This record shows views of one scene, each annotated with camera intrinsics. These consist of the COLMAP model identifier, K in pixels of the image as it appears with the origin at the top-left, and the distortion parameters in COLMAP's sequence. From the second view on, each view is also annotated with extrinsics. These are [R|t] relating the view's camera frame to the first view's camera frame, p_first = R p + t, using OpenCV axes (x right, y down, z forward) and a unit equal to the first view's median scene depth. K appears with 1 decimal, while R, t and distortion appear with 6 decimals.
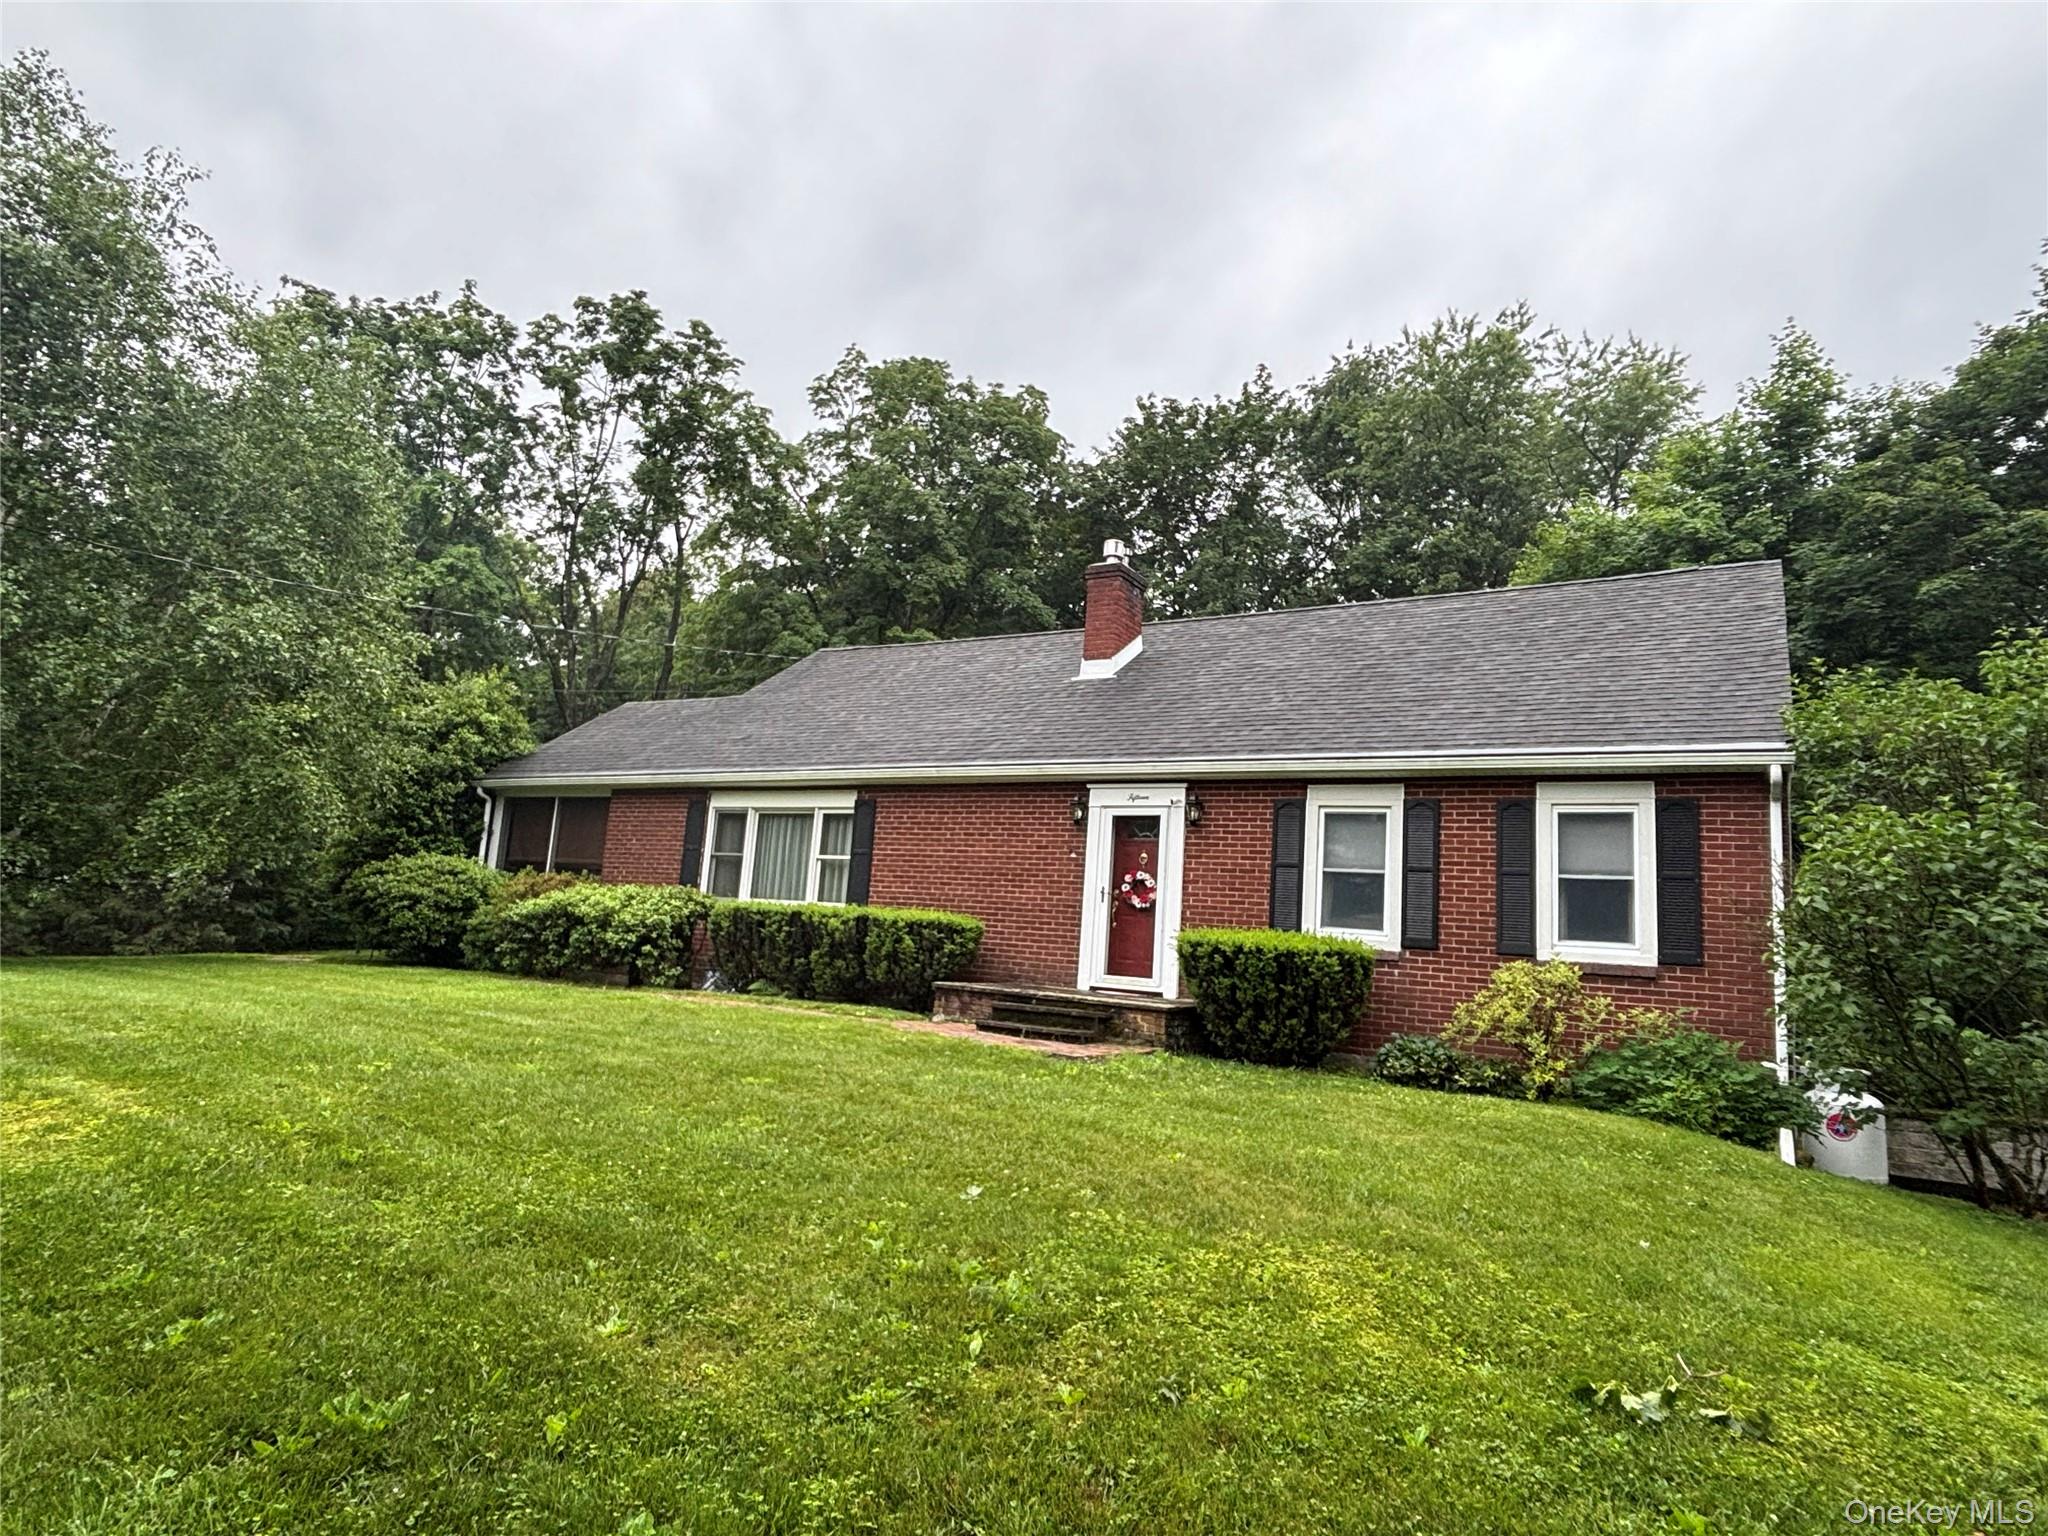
lens RADIAL K [[1192.9, 0, 1028.0], [0, 1192.9, 758.9], [0, 0, 1]] dist [0.064078, -0.097949]
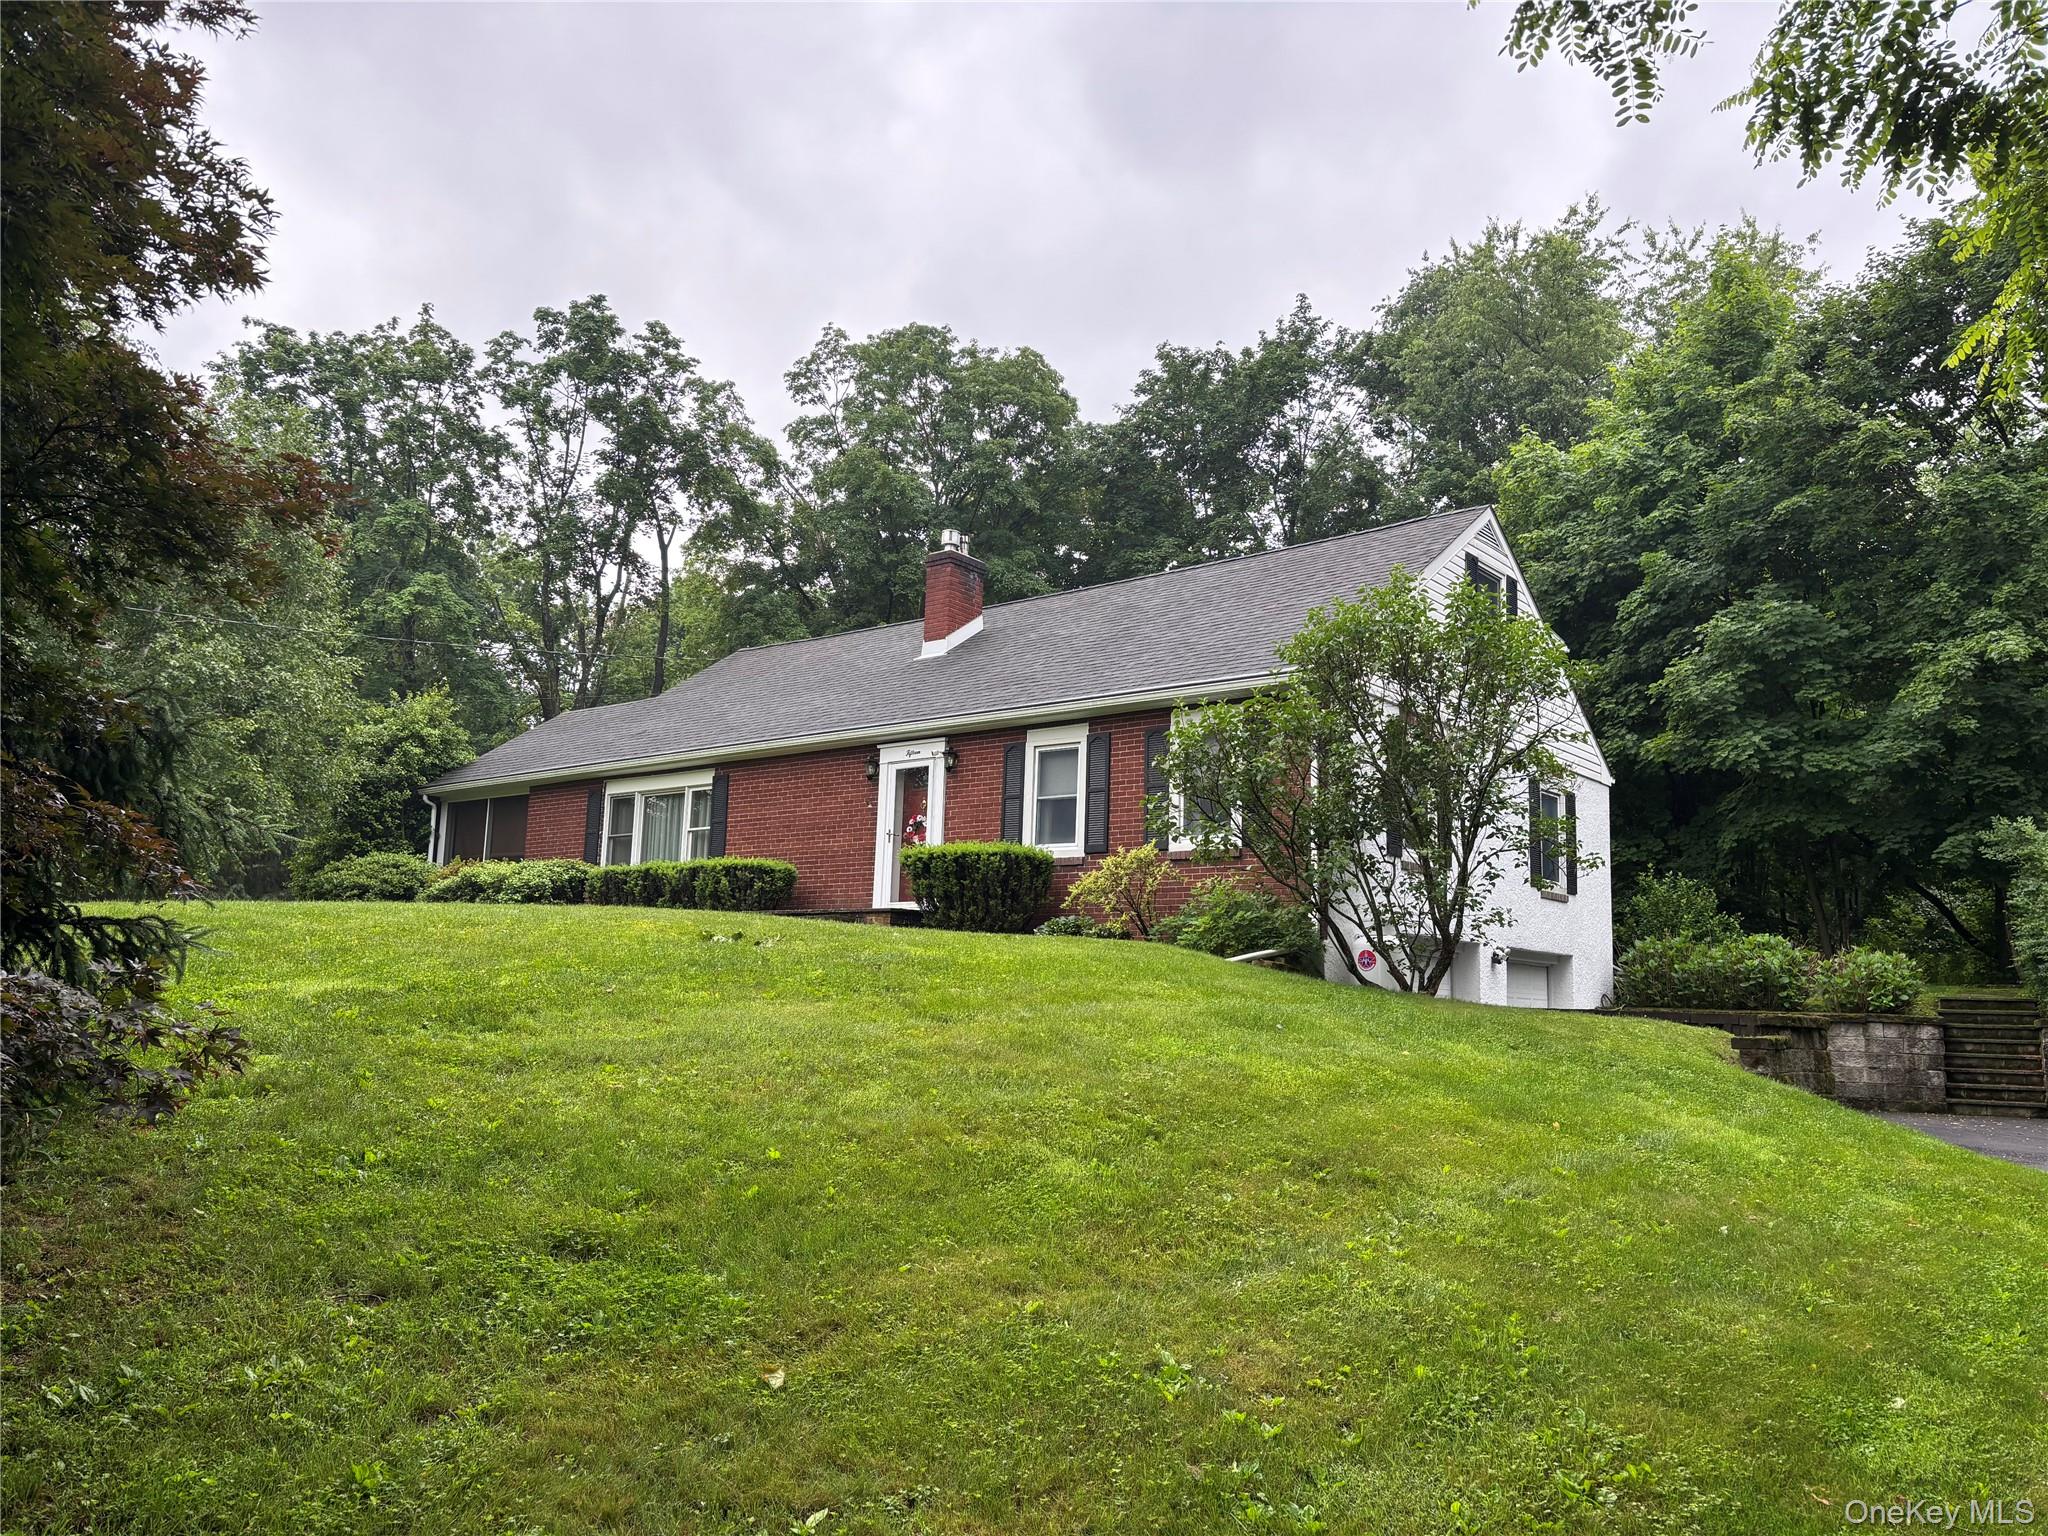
lens RADIAL K [[1558.6, 0, 1036.9], [0, 1558.6, 770.9], [0, 0, 1]] dist [0.028365, 0.039865]
pose [[0.990451, -0.060357, -0.123949, 0.279774], [0.059053, 0.998154, -0.014169, 0.055225], [0.124575, 0.006715, 0.992187, -0.355603]]
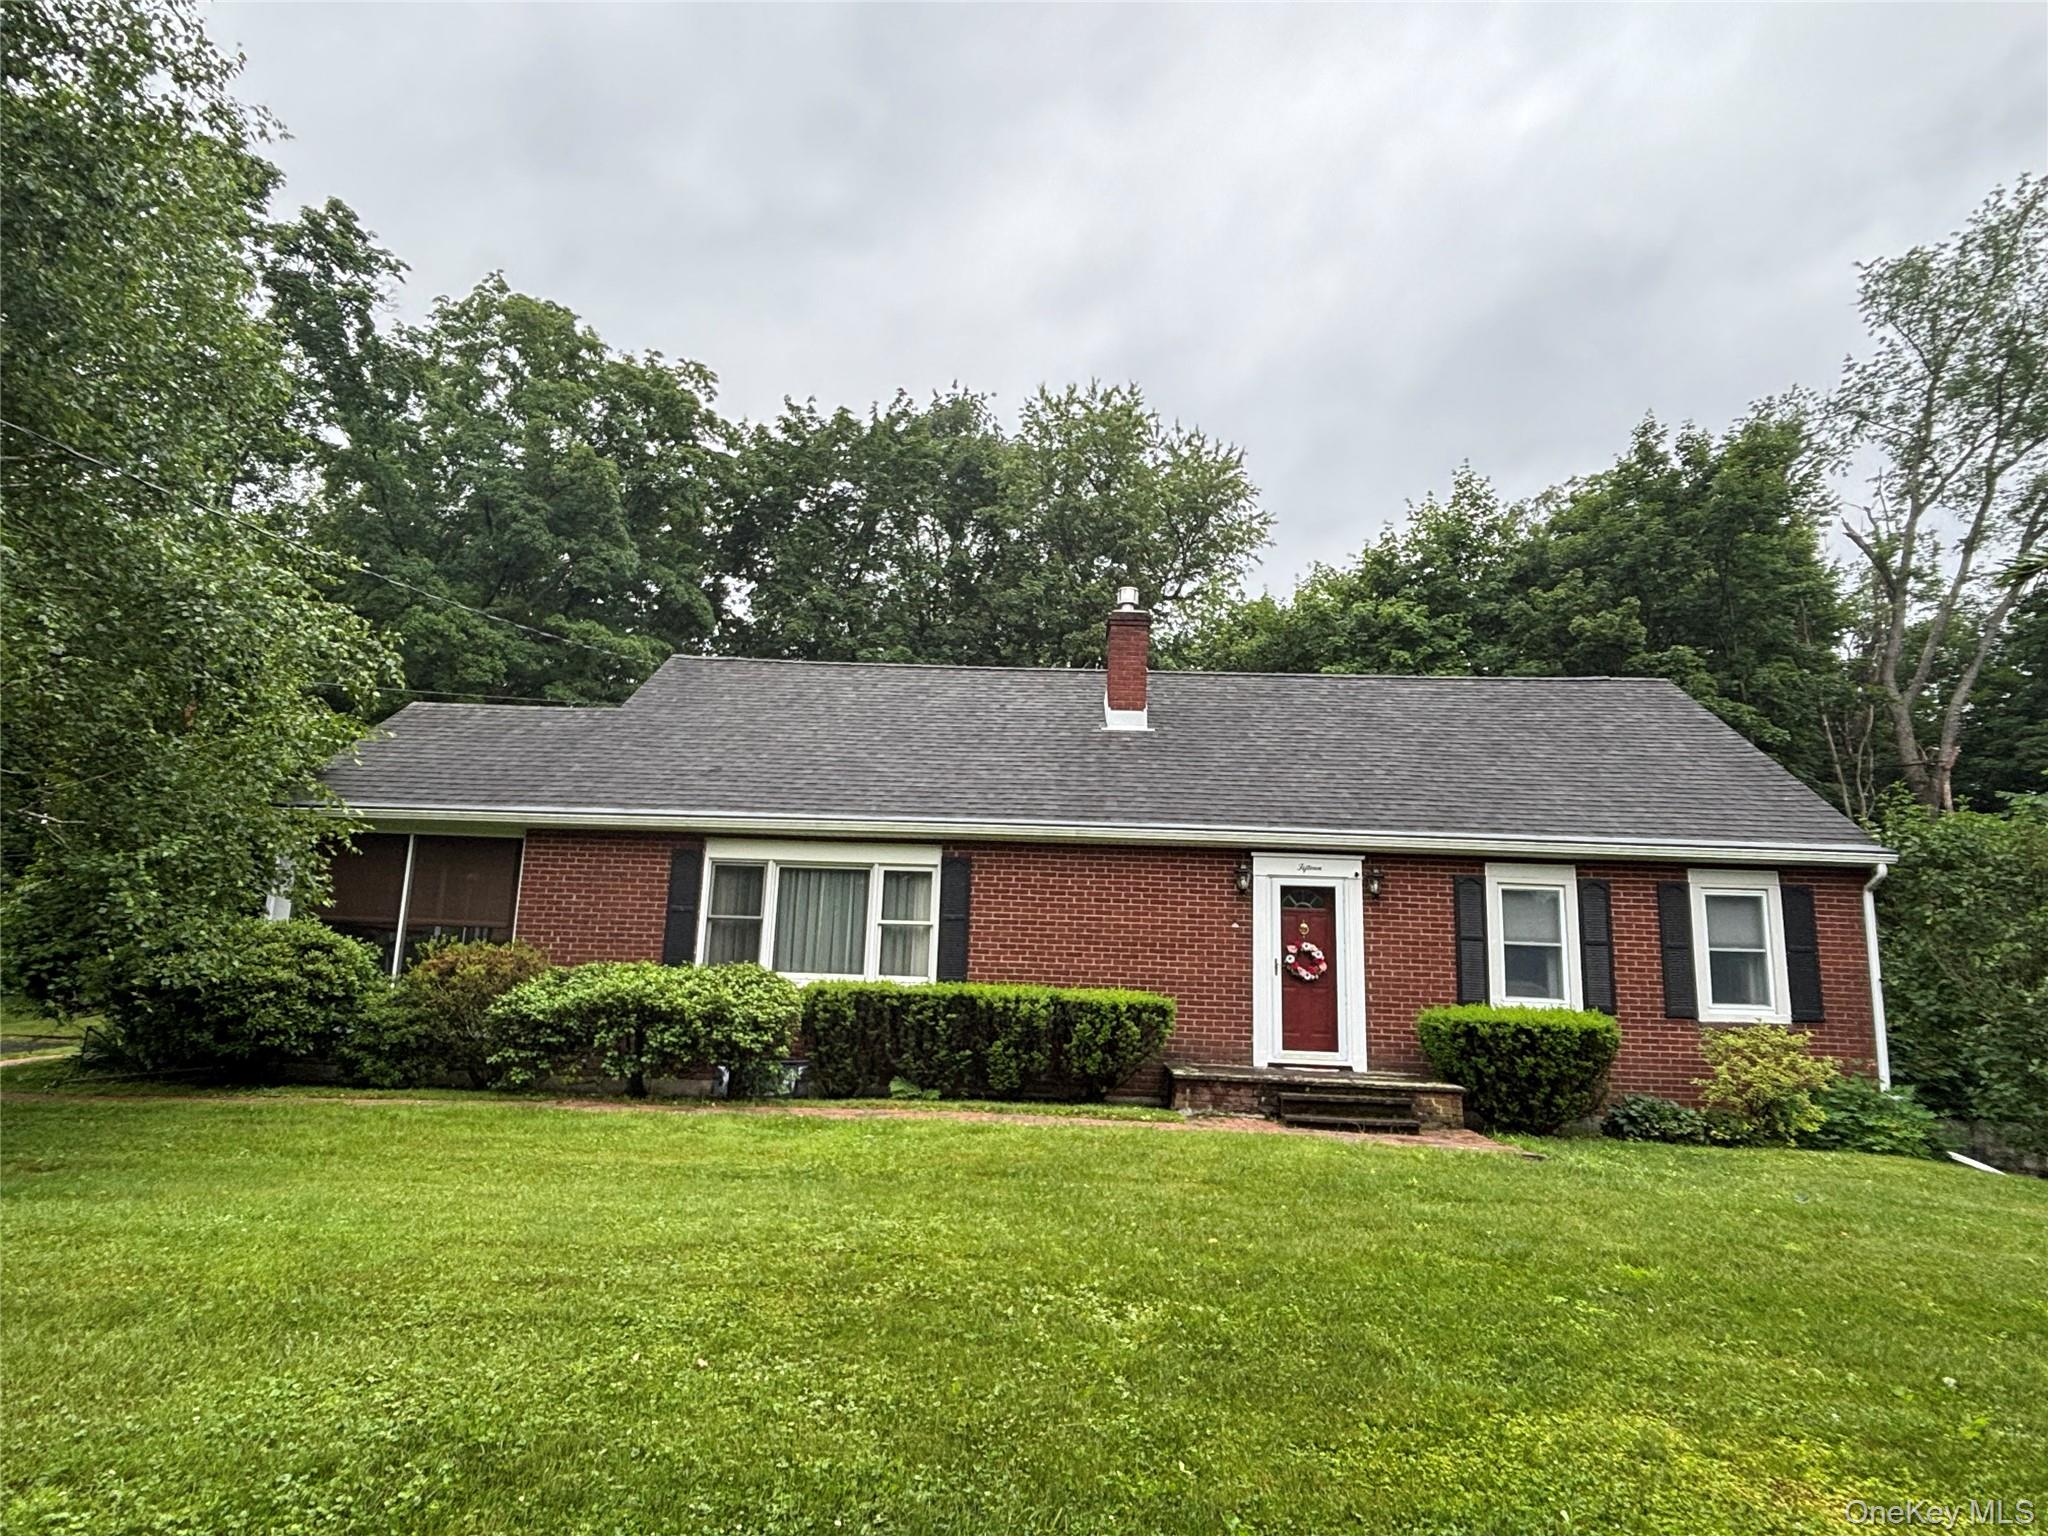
lens RADIAL K [[1192.9, 0, 1028.0], [0, 1192.9, 758.9], [0, 0, 1]] dist [0.064078, -0.097949]
pose [[0.871596, 0.051790, 0.487482, -0.416578], [-0.049809, 0.998613, -0.017036, -0.020502], [-0.487689, -0.009432, 0.872967, 0.170354]]
